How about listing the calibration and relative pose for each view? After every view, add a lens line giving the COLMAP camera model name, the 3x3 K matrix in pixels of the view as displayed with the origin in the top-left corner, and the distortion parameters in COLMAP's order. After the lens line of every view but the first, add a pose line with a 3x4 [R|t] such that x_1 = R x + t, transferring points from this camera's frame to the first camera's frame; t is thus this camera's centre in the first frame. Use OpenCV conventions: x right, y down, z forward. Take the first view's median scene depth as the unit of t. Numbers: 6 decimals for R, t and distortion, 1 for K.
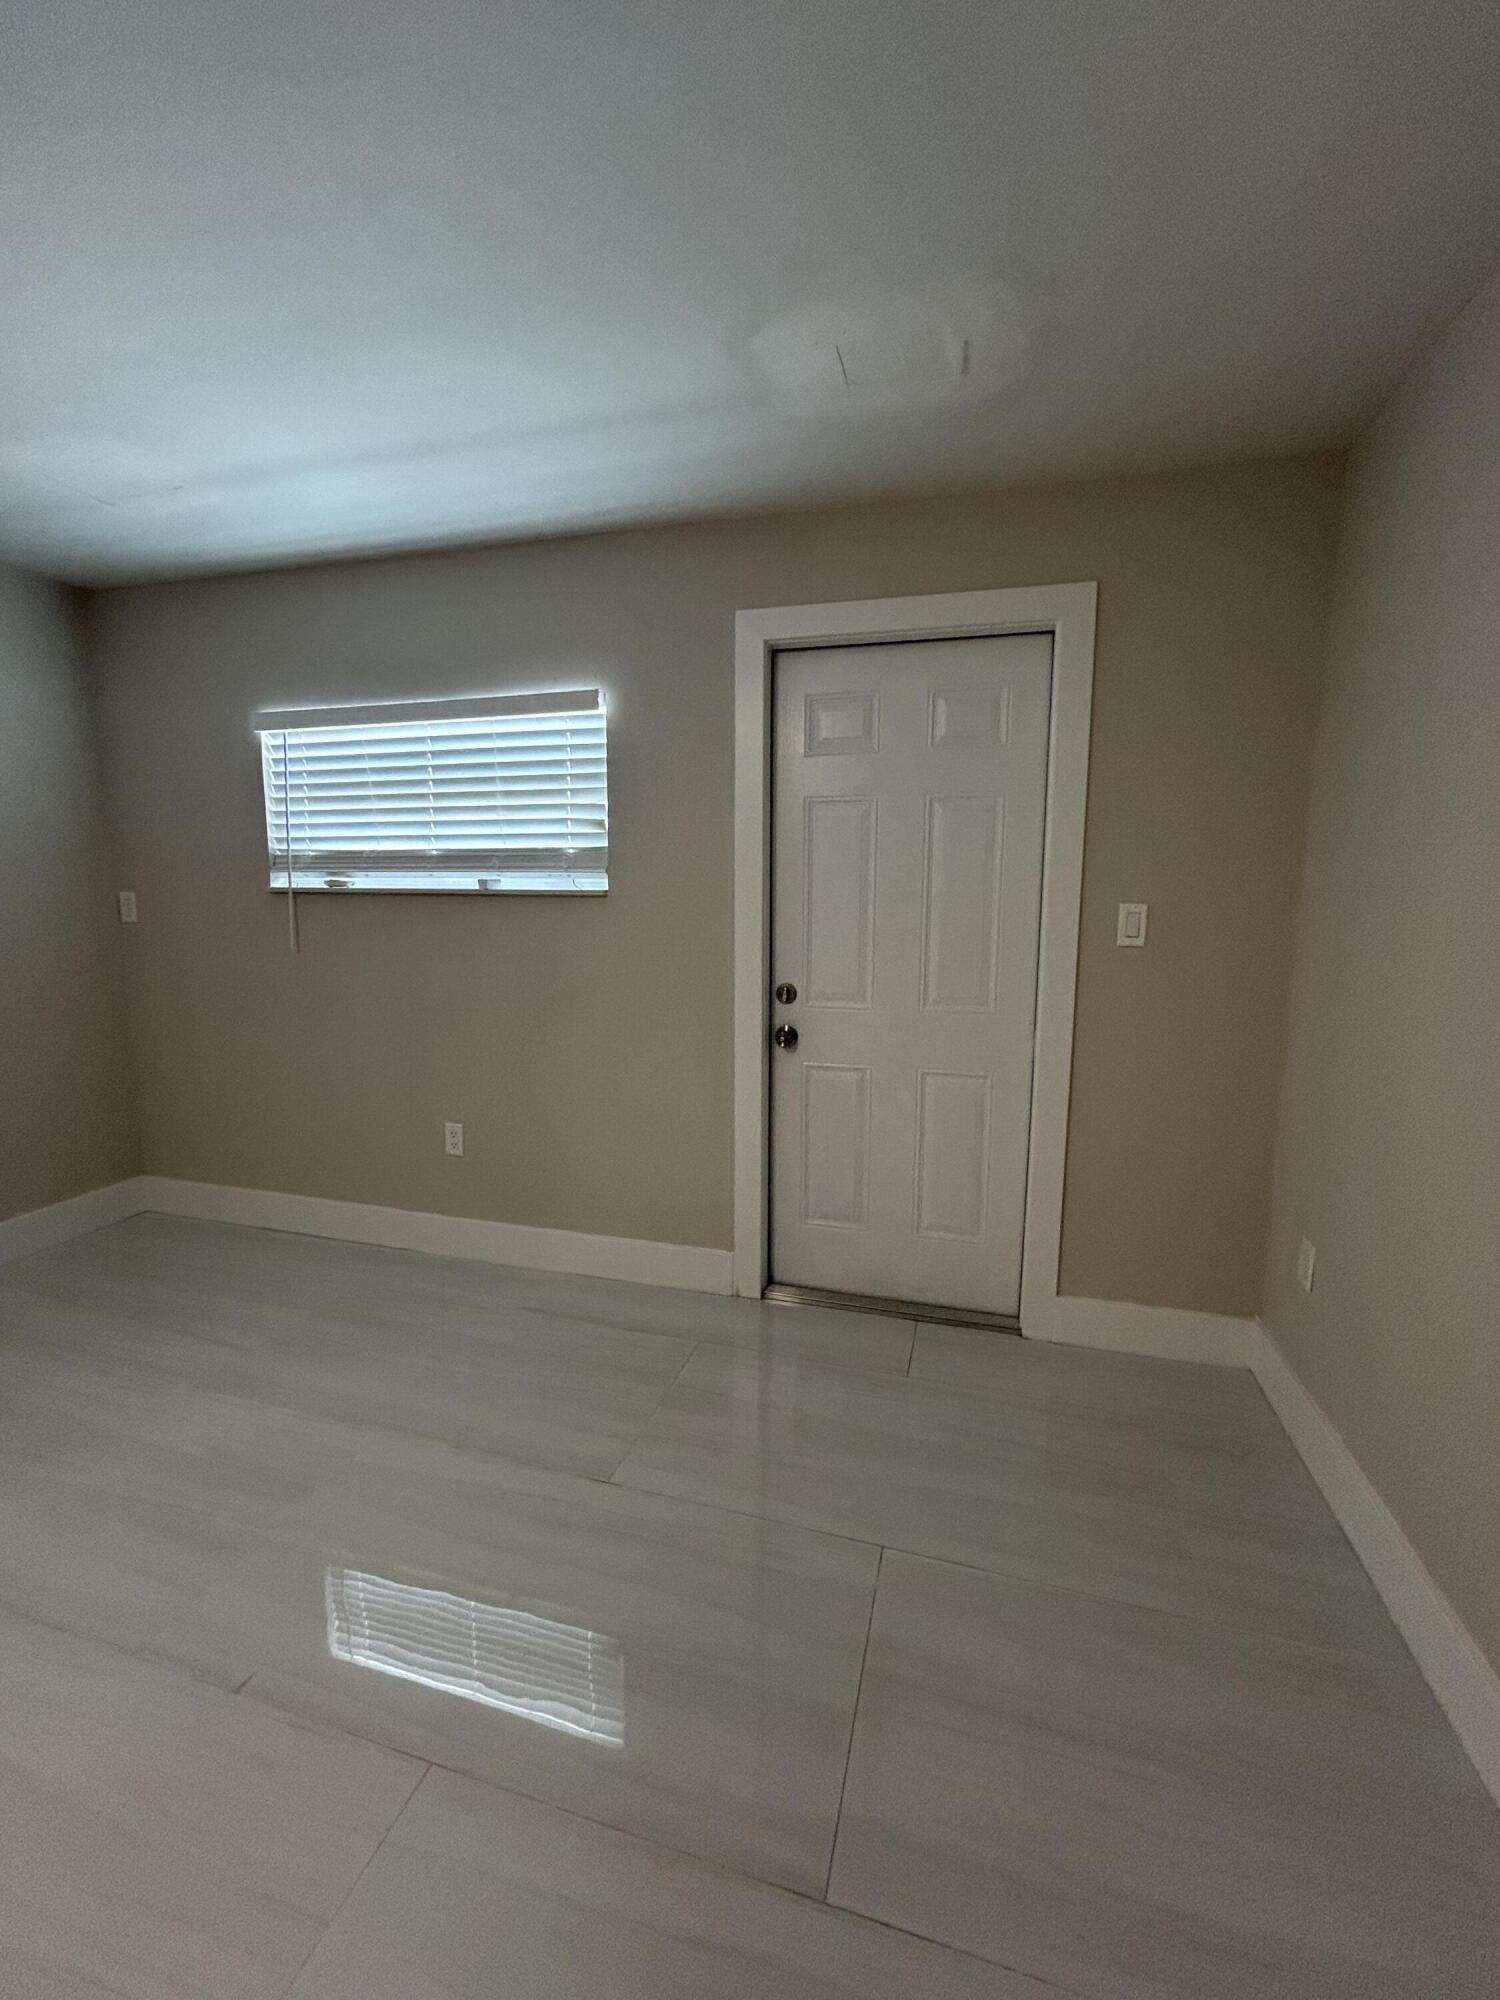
lens RADIAL K [[808.1, 0, 748.0], [0, 808.1, 1005.4], [0, 0, 1]] dist [-0.000493, 0.000334]
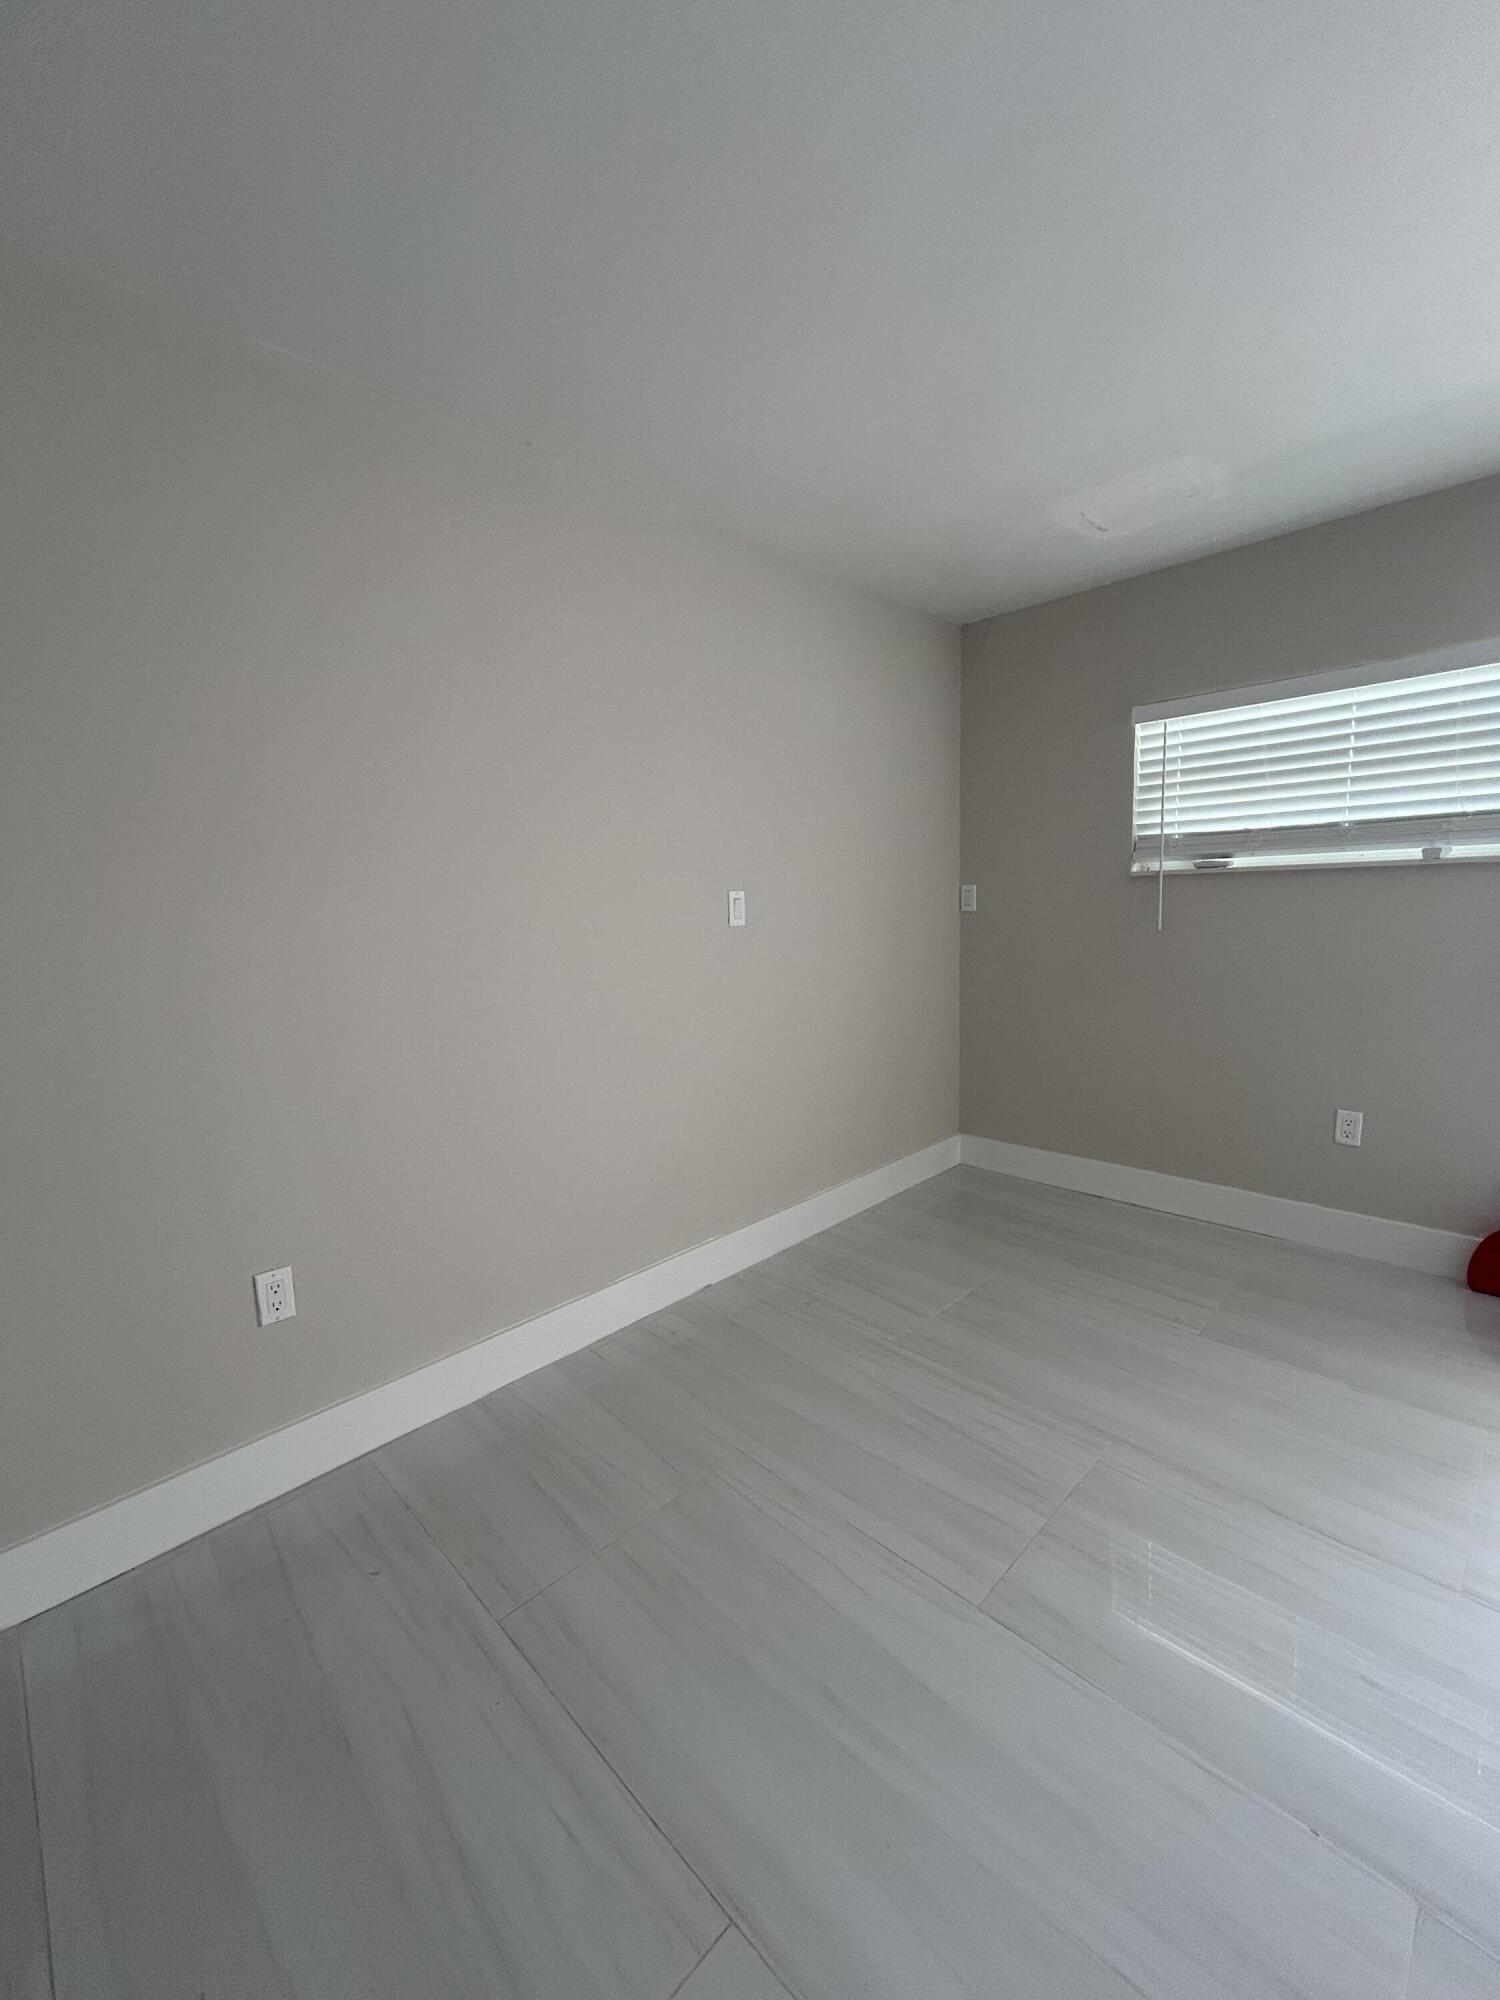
lens RADIAL K [[808.1, 0, 748.0], [0, 808.1, 1005.4], [0, 0, 1]] dist [-0.000493, 0.000334]
pose [[0.872185, 0.028622, -0.488338, -0.591783], [-0.029736, 0.999543, 0.005476, 0.043256], [0.488271, 0.009745, 0.872638, -0.192140]]
